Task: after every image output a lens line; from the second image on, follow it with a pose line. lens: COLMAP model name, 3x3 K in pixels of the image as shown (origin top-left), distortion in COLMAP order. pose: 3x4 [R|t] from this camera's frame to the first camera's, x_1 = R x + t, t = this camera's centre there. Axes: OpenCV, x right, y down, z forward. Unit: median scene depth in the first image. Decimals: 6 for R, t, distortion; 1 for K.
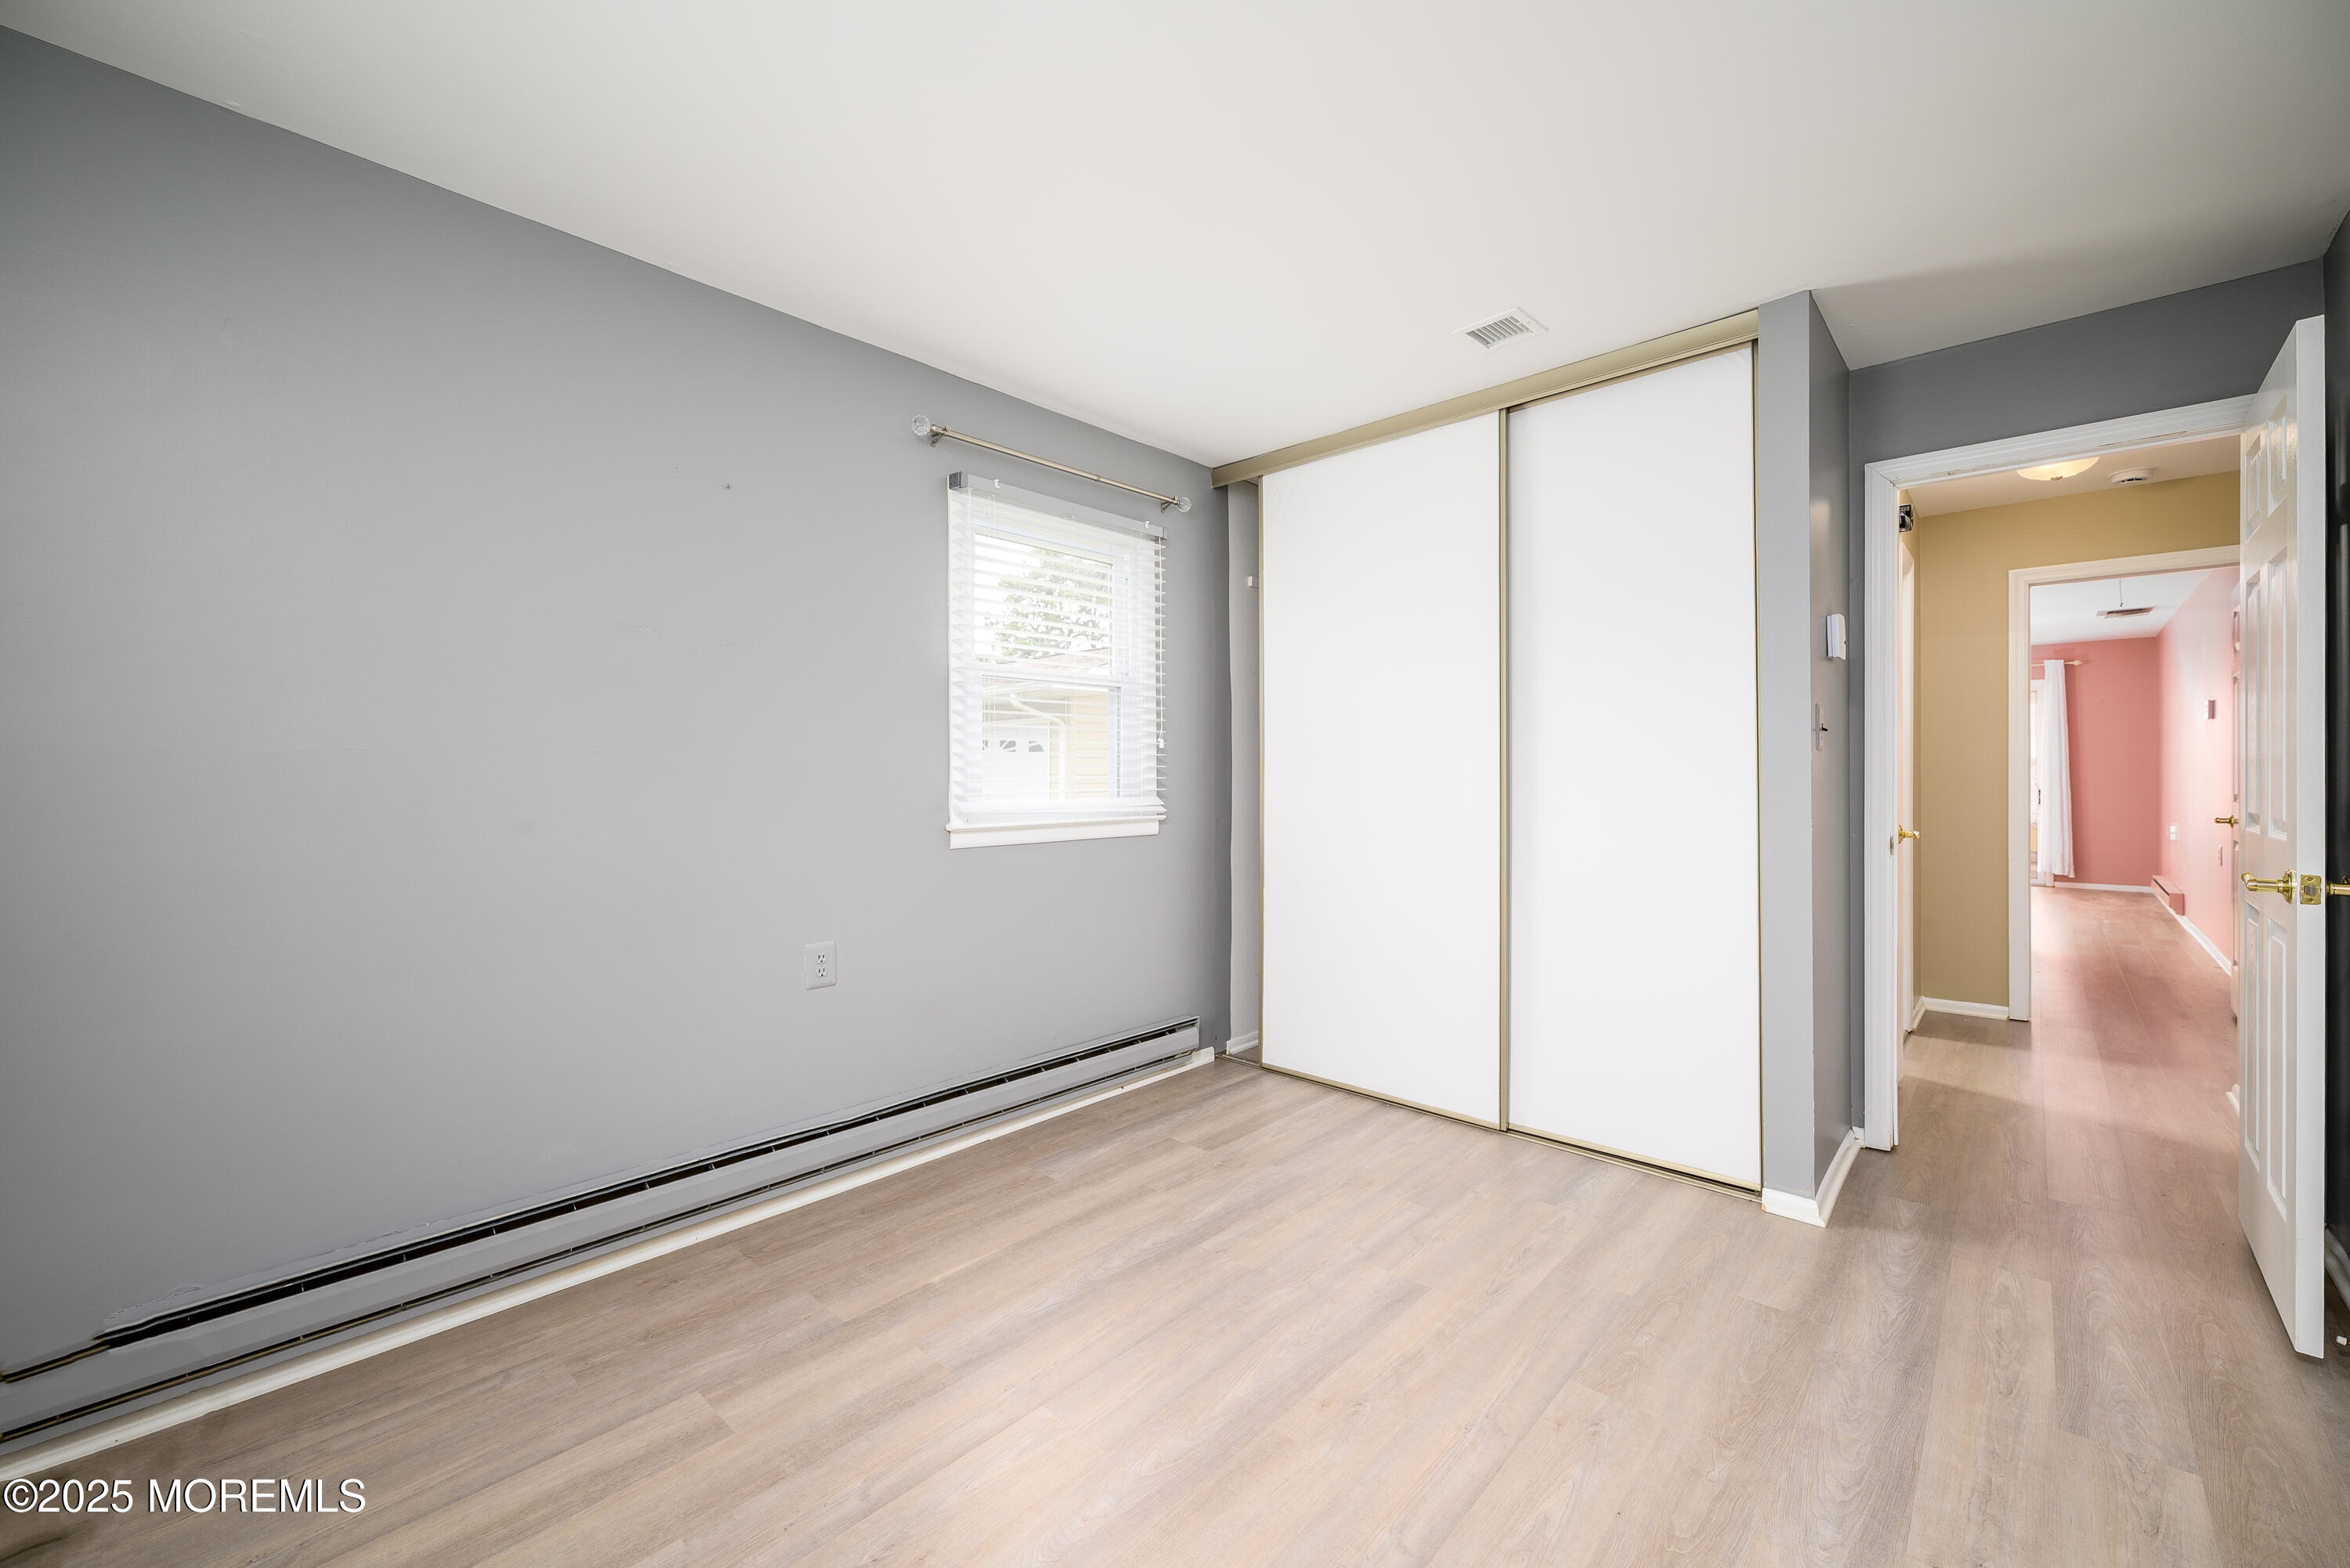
lens RADIAL K [[936.3, 0, 1177.2], [0, 936.3, 774.9], [0, 0, 1]] dist [-0.000266, 0.000022]
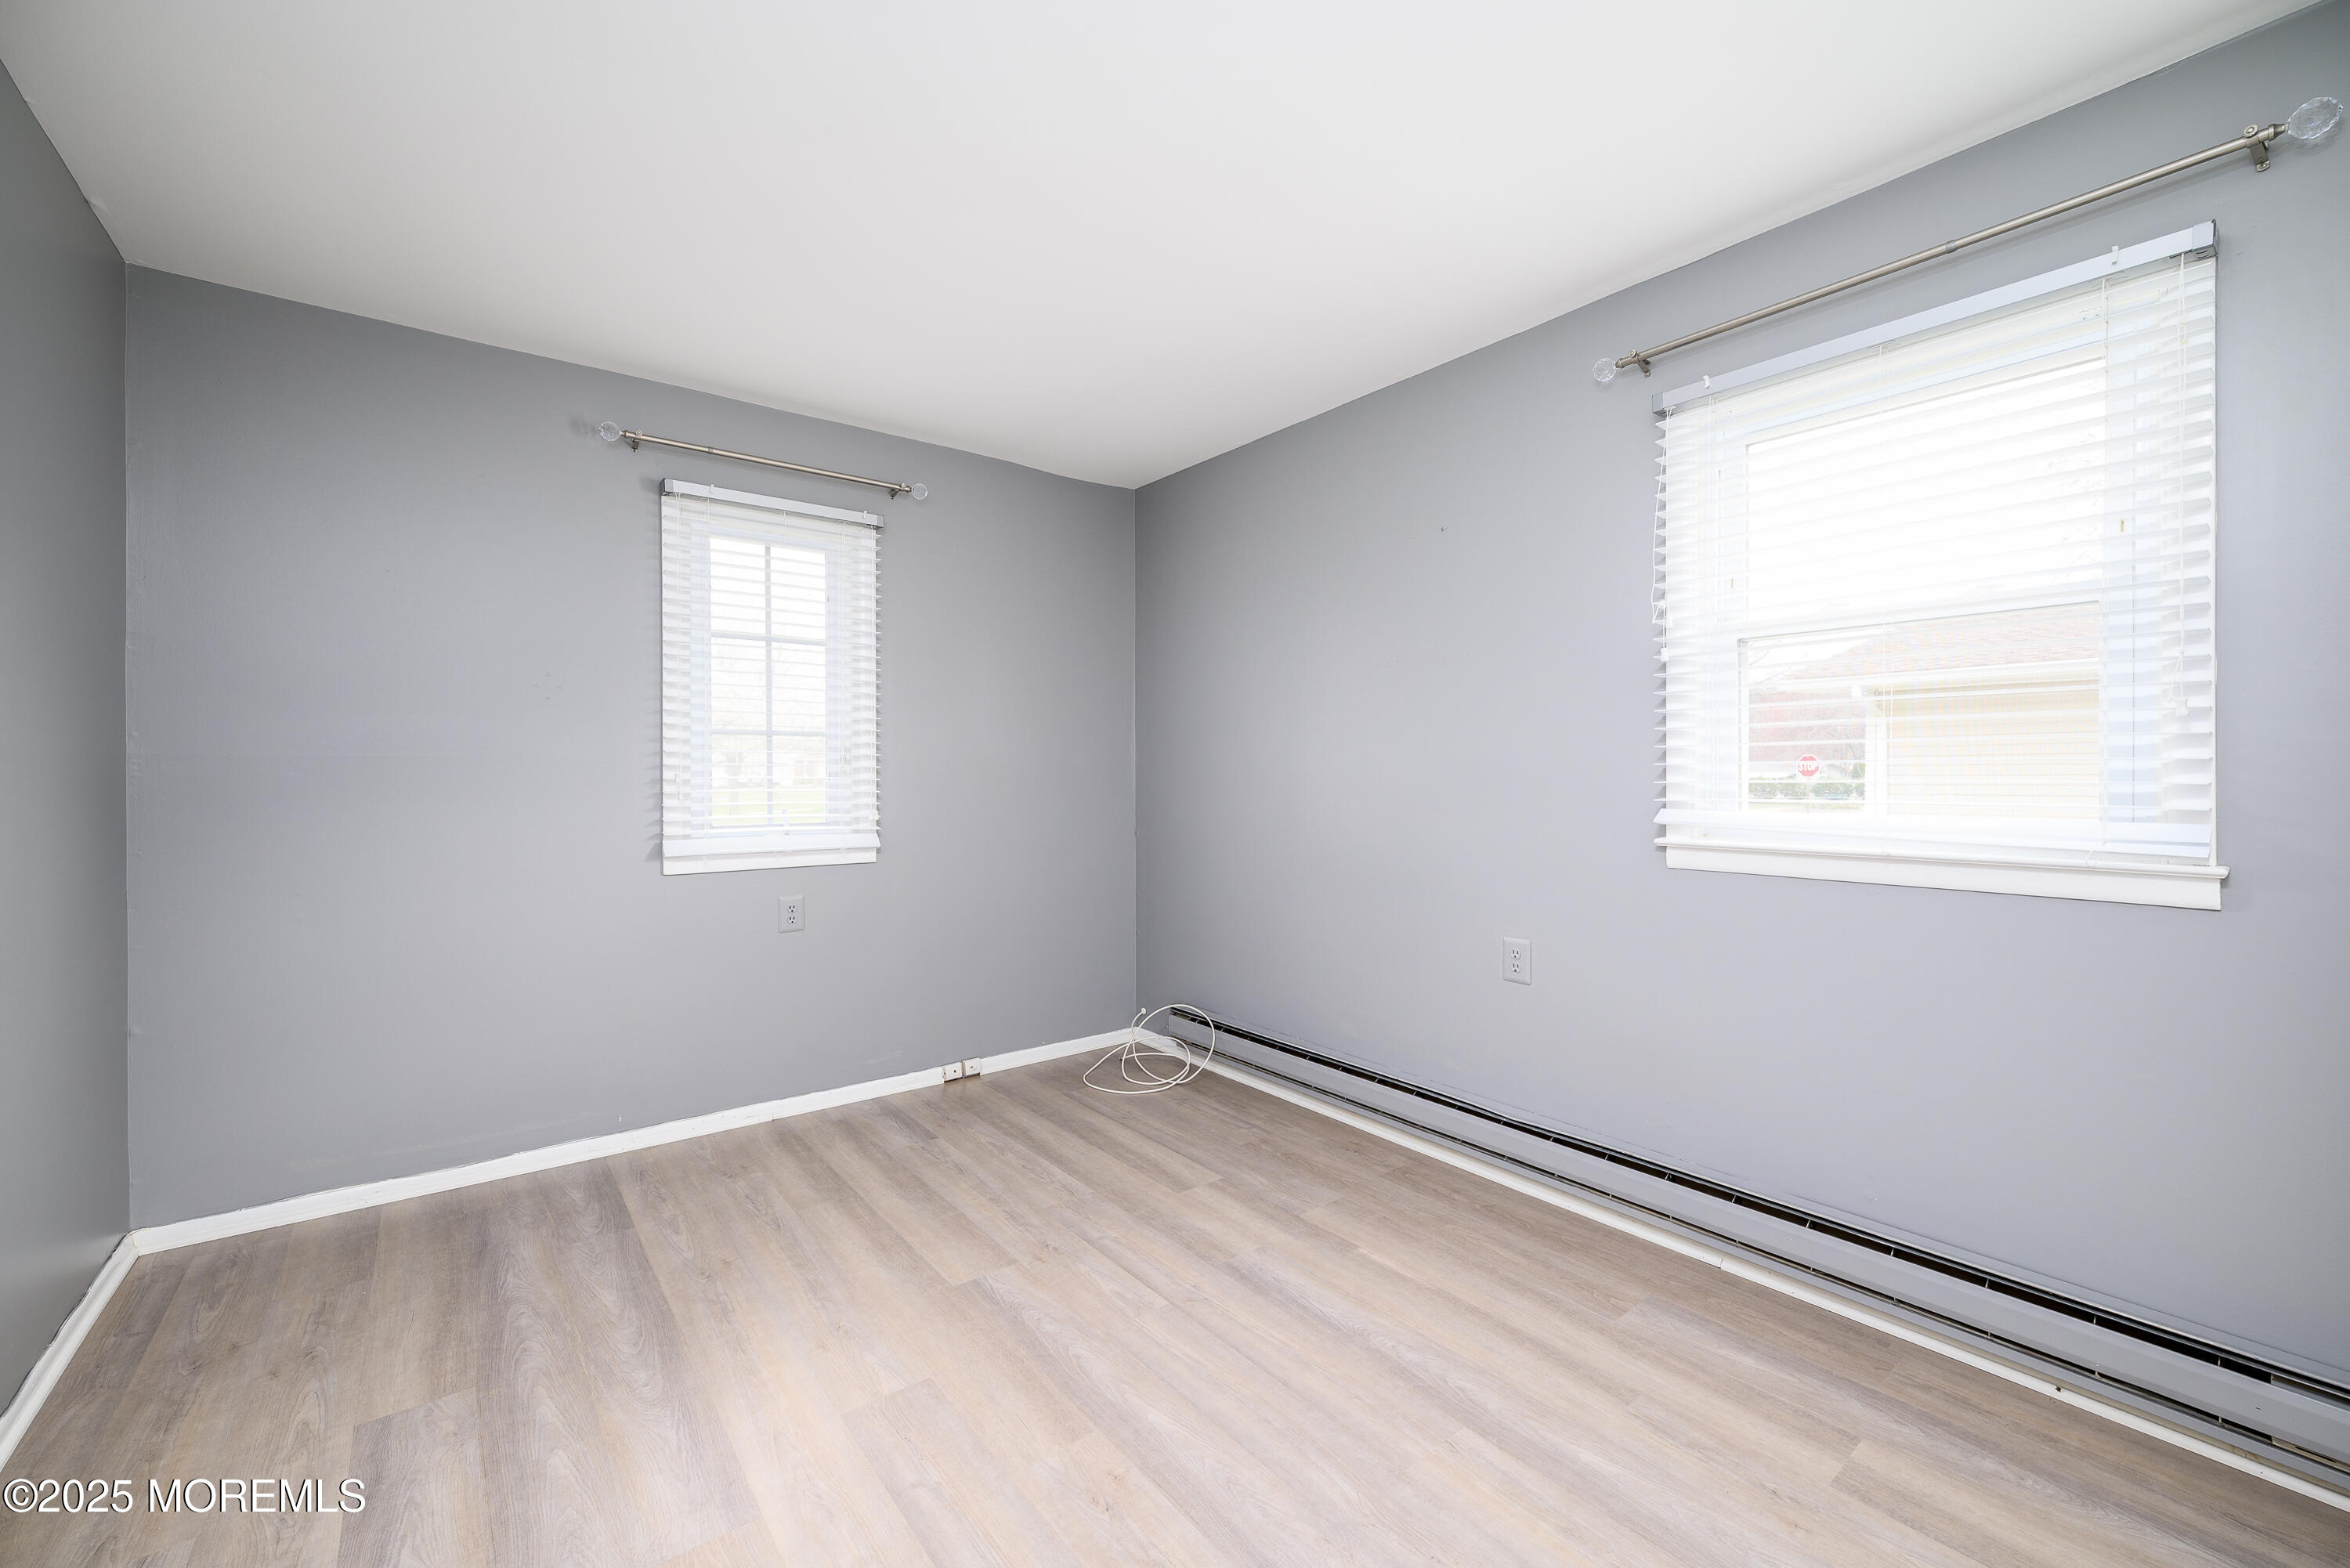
lens RADIAL K [[936.3, 0, 1177.2], [0, 936.3, 774.9], [0, 0, 1]] dist [-0.000266, 0.000022]
pose [[-0.158843, 0.005543, -0.987288, 0.786110], [-0.000838, 0.999983, 0.005749, -0.005632], [0.987303, 0.001741, -0.158836, 0.914204]]
